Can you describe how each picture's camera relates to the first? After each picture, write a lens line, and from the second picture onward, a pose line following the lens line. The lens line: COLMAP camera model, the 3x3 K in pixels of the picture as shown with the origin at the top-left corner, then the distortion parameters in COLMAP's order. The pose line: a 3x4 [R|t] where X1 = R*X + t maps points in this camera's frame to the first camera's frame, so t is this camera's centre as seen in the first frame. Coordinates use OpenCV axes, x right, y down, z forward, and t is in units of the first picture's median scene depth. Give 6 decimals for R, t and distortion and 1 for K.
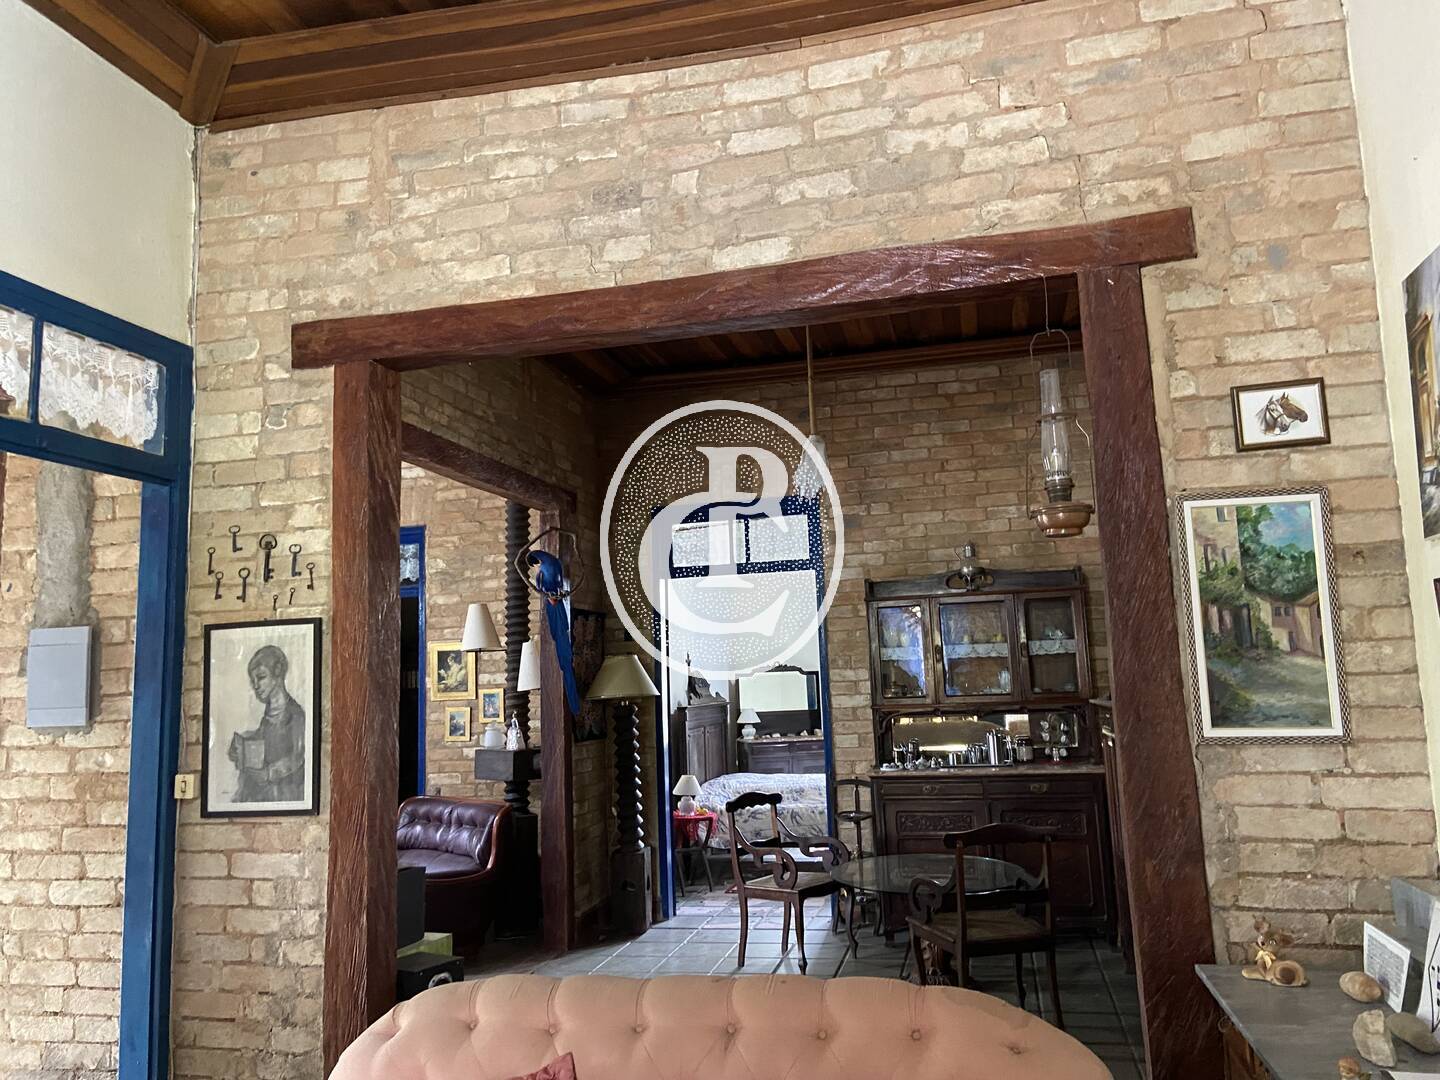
lens RADIAL K [[1081.7, 0, 732.5], [0, 1081.7, 537.8], [0, 0, 1]] dist [0.117001, -0.144322]
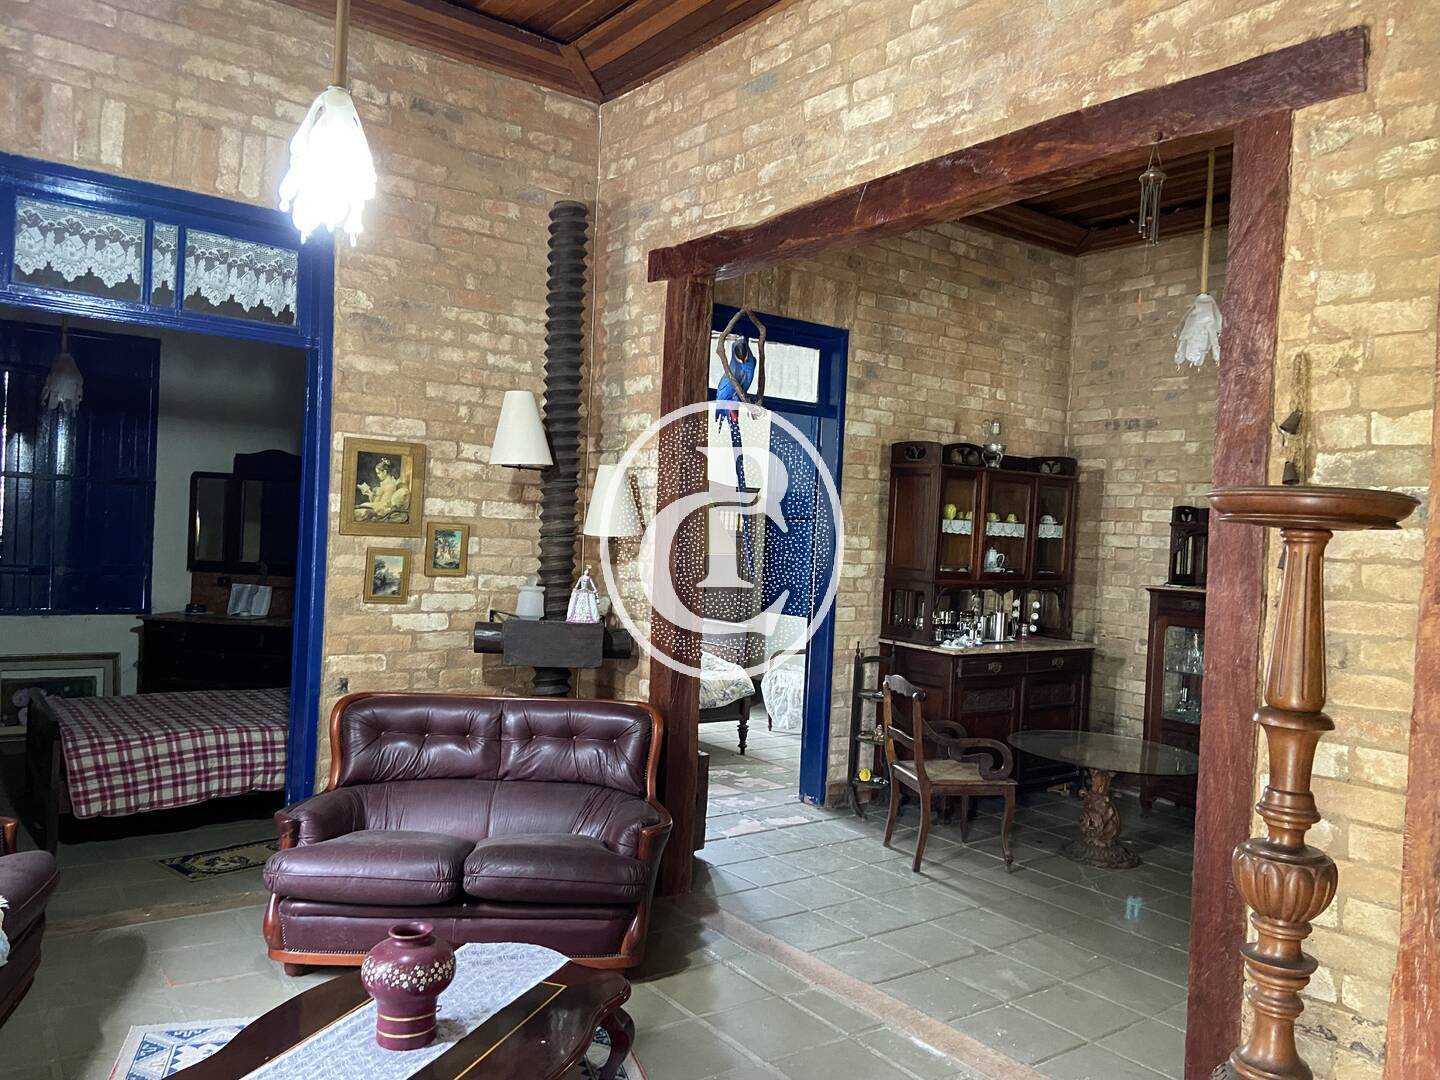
lens RADIAL K [[1081.7, 0, 715.4], [0, 1081.7, 546.5], [0, 0, 1]] dist [0.117001, -0.144322]
pose [[0.631283, 0.057713, 0.773402, -0.798987], [-0.171674, 0.982888, 0.066782, 0.109403], [-0.756313, -0.174931, 0.630389, 0.636034]]
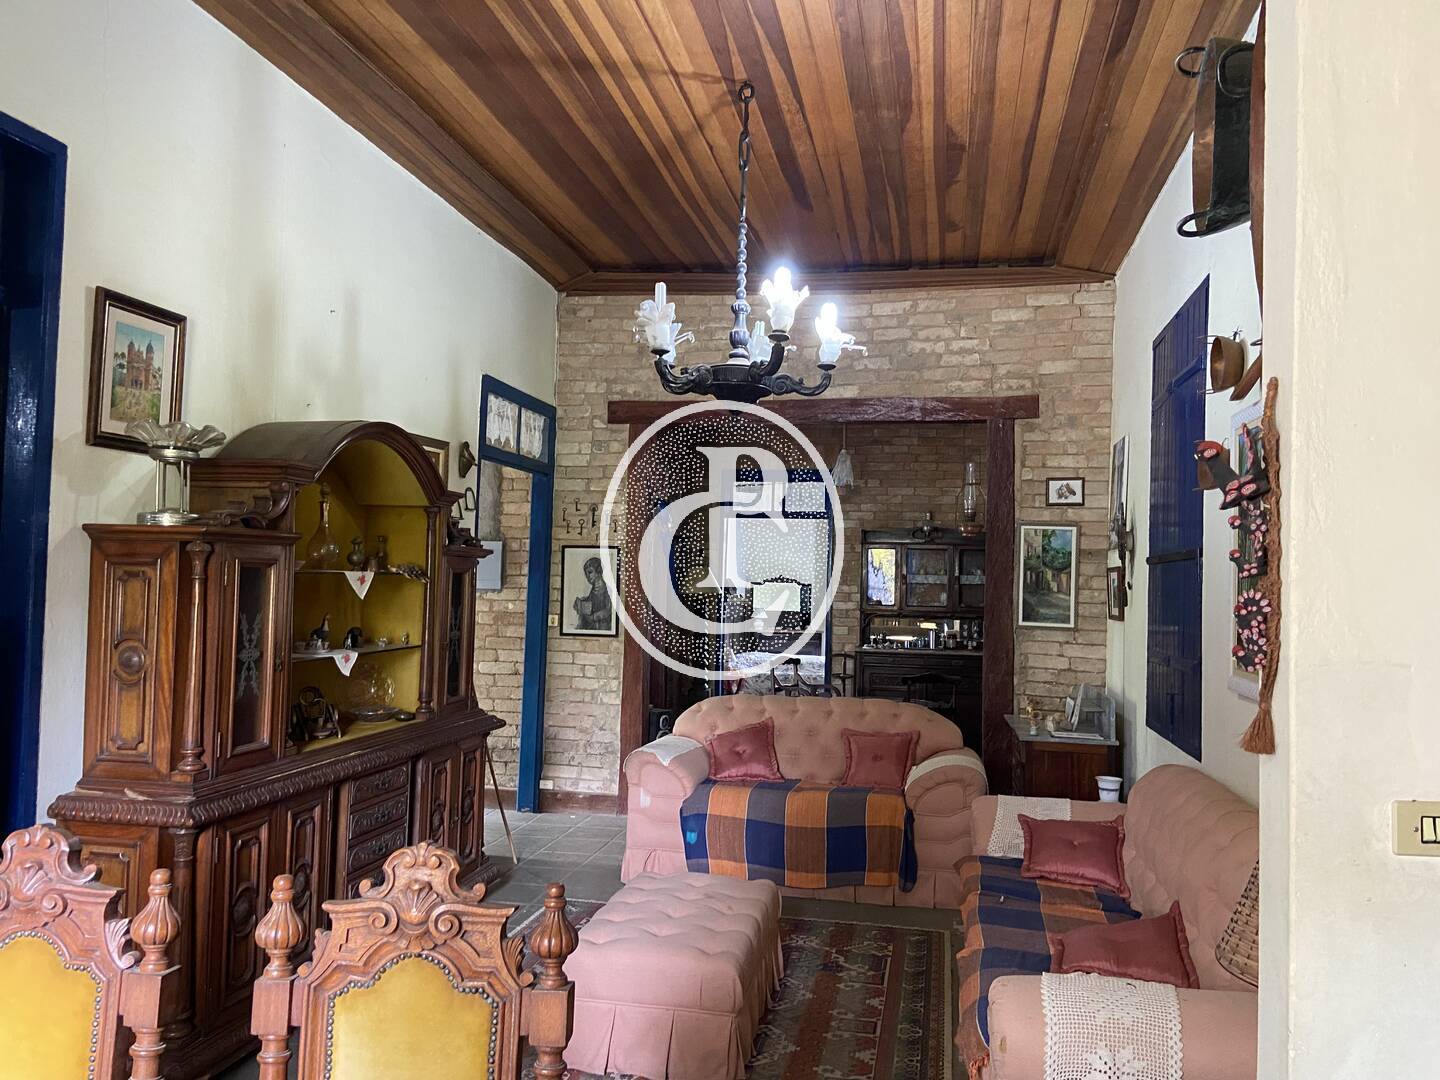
lens RADIAL K [[1081.7, 0, 733.6], [0, 1081.7, 545.6], [0, 0, 1]] dist [0.117001, -0.144322]
pose [[0.996885, 0.066580, 0.042280, -0.148130], [-0.070235, 0.993295, 0.091828, -0.080974], [-0.035883, -0.094512, 0.994877, -0.647691]]
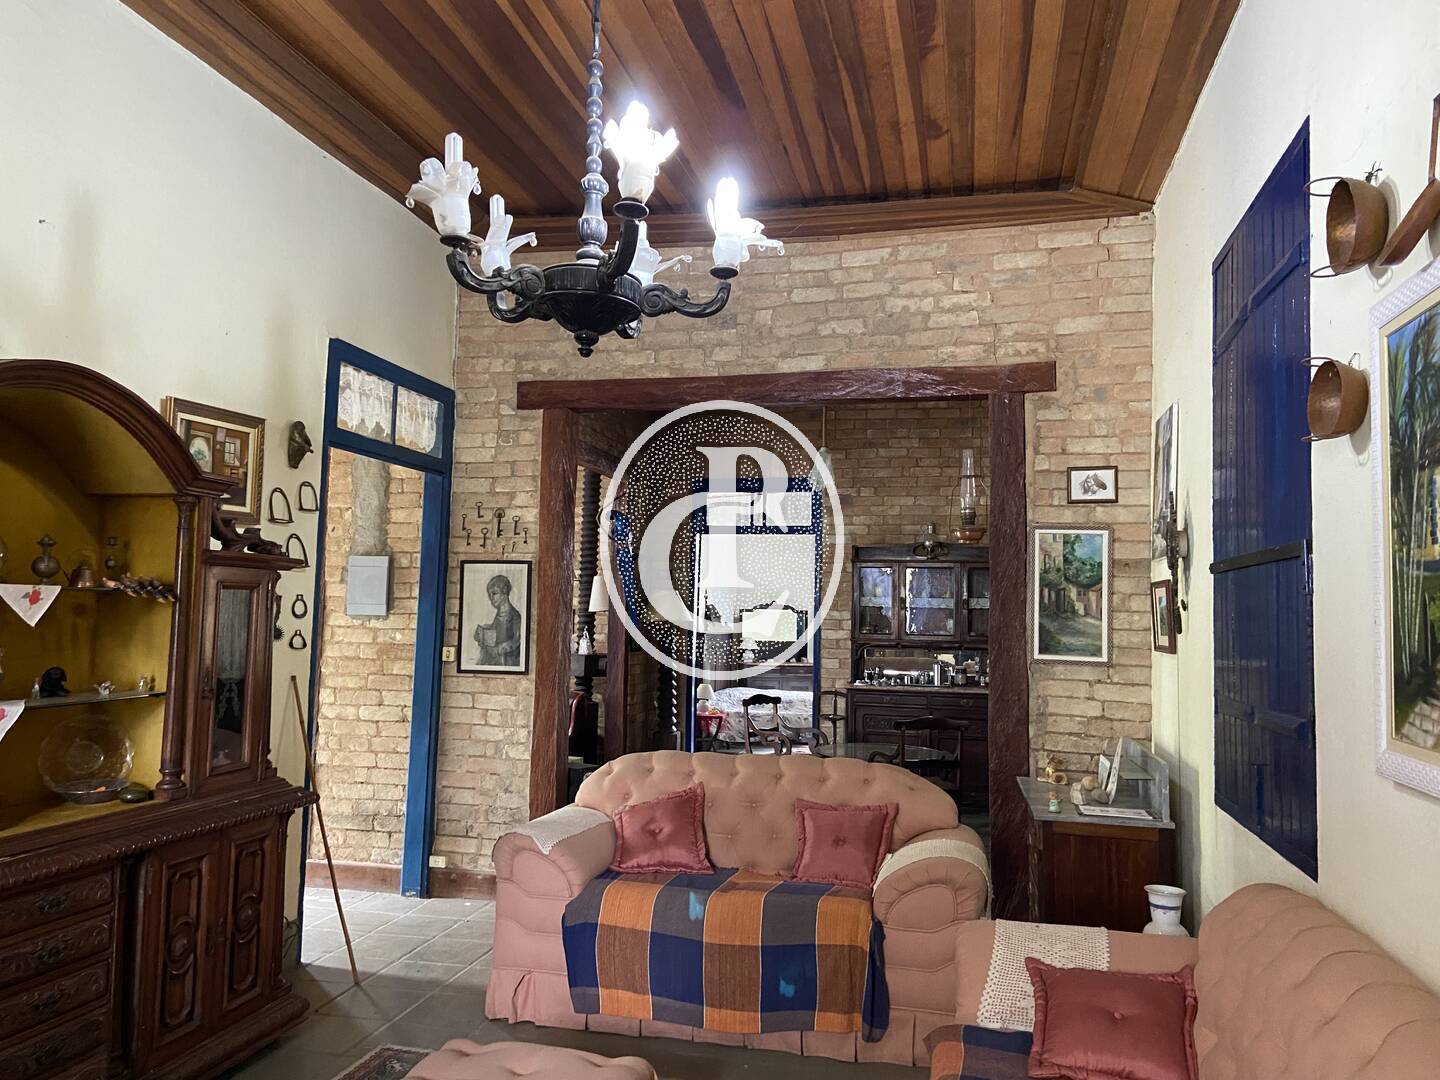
lens RADIAL K [[1081.7, 0, 708.0], [0, 1081.7, 539.1], [0, 0, 1]] dist [0.117001, -0.144322]
pose [[0.998141, 0.060680, -0.005726, -0.057674], [-0.060217, 0.996305, 0.061242, -0.047688], [0.009421, -0.060784, 0.998107, -0.399985]]
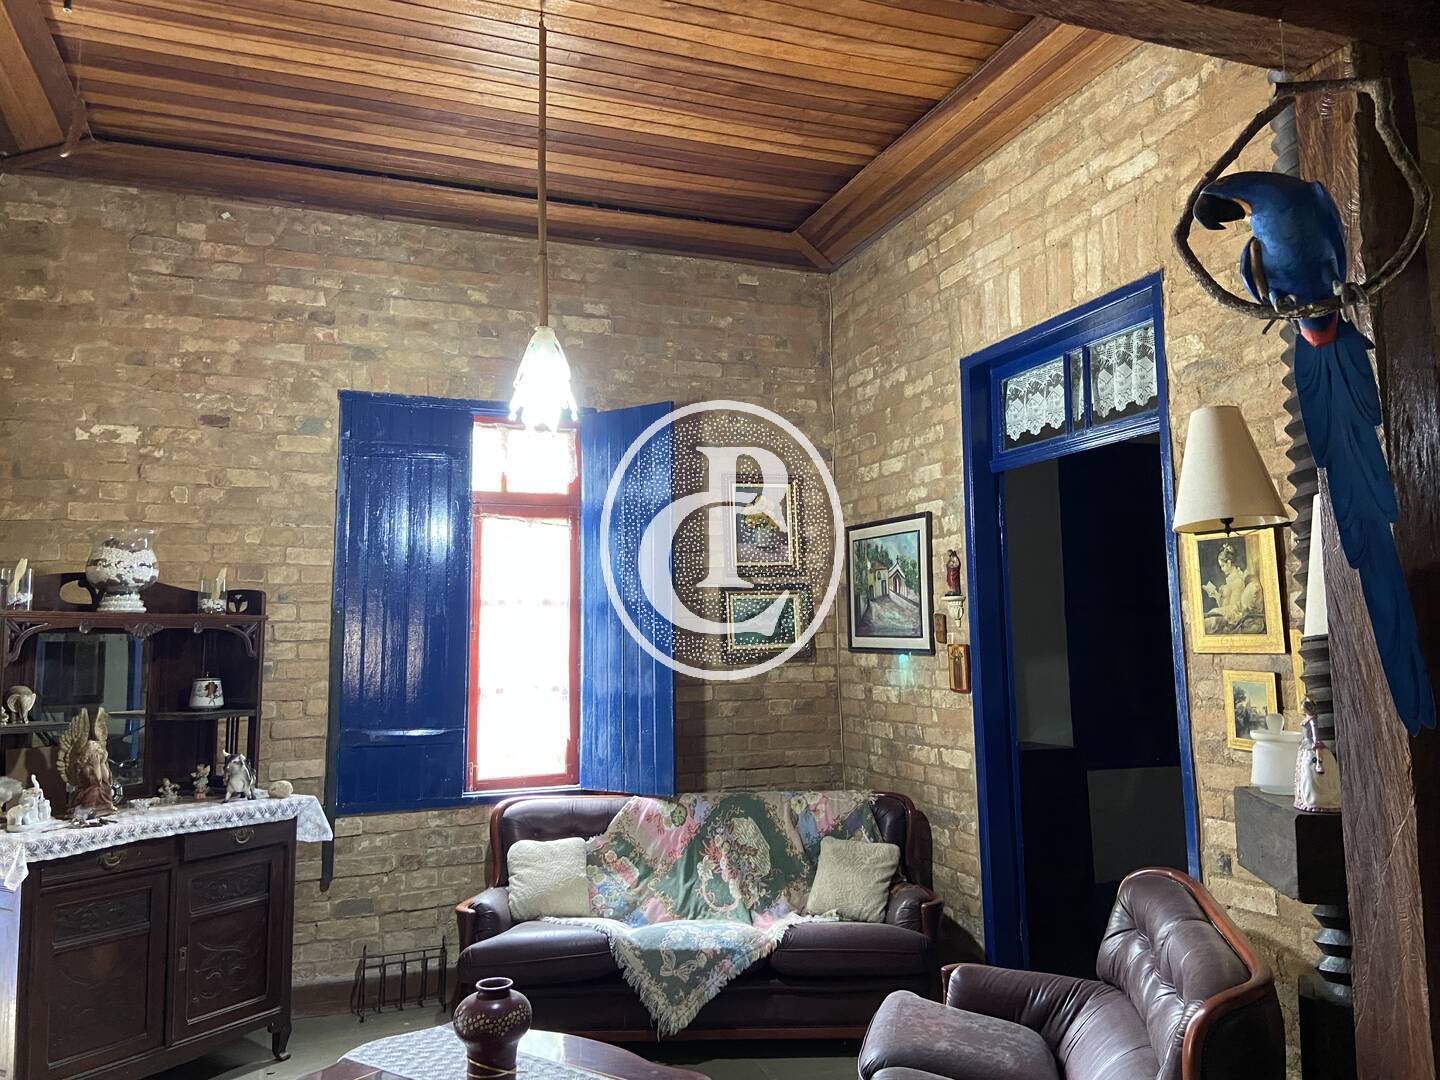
lens RADIAL K [[1081.7, 0, 722.0], [0, 1081.7, 526.5], [0, 0, 1]] dist [0.117001, -0.144322]
pose [[0.555318, -0.062258, -0.829304, -0.012090], [0.101924, 0.994771, -0.006430, 0.108472], [0.825368, -0.080955, 0.558761, 0.793233]]
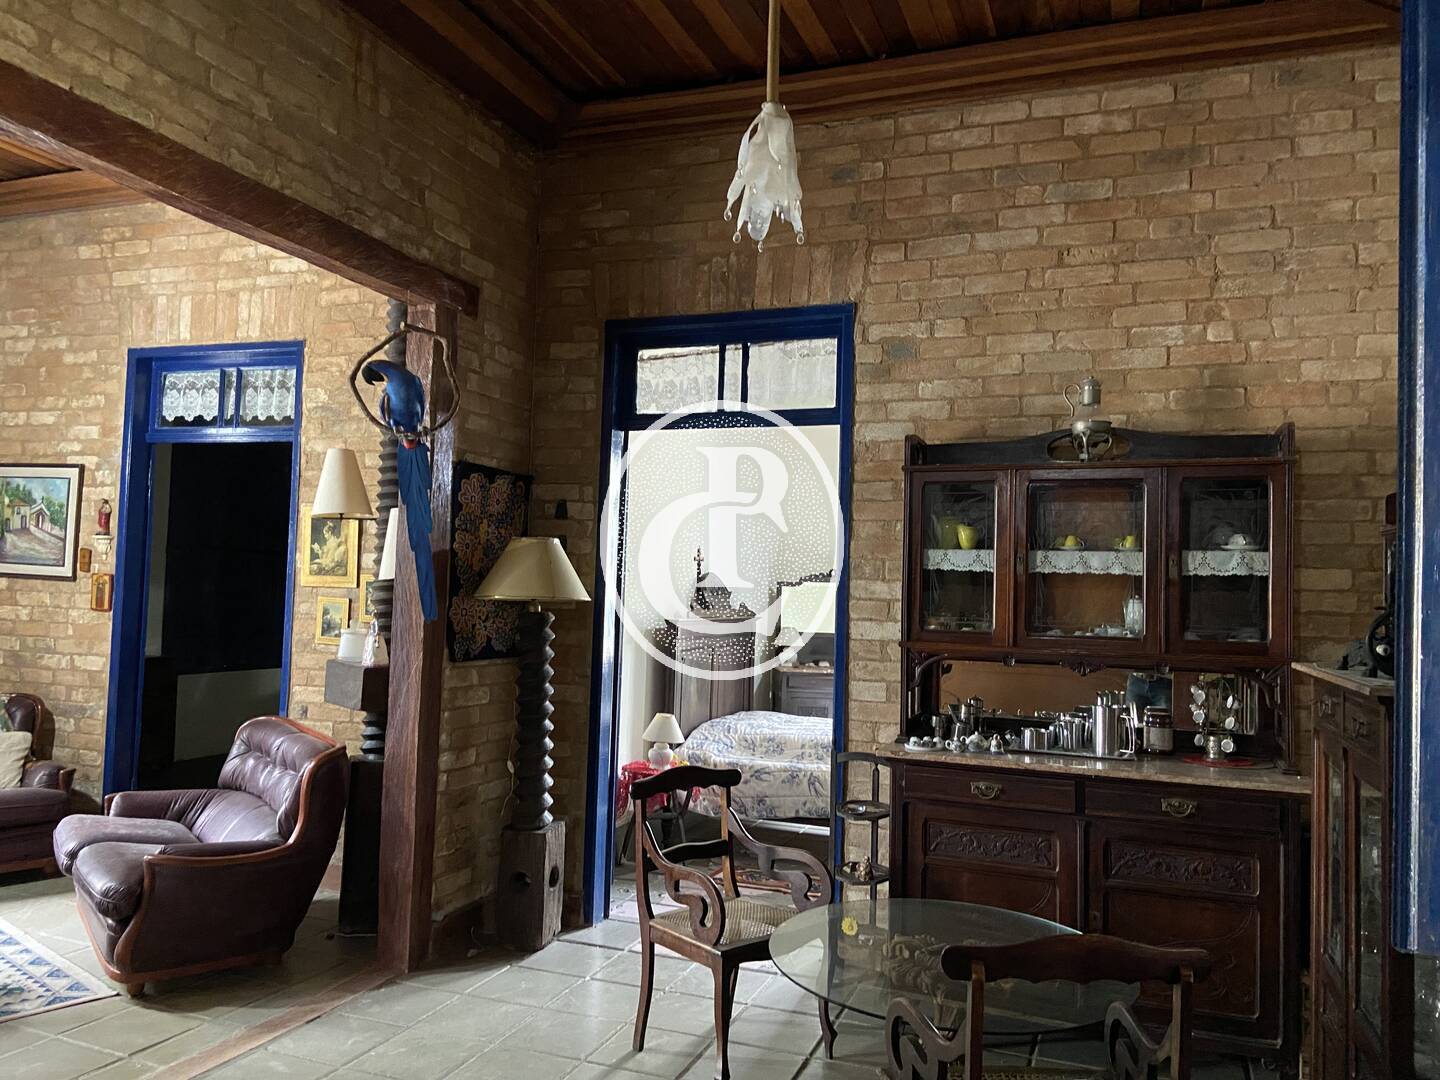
lens RADIAL K [[1081.7, 0, 724.3], [0, 1081.7, 542.8], [0, 0, 1]] dist [0.117001, -0.144322]
pose [[0.989430, 0.062655, -0.130775, 0.120393], [-0.050913, 0.994523, 0.091277, 0.055126], [0.135778, -0.083654, 0.987201, 0.440033]]
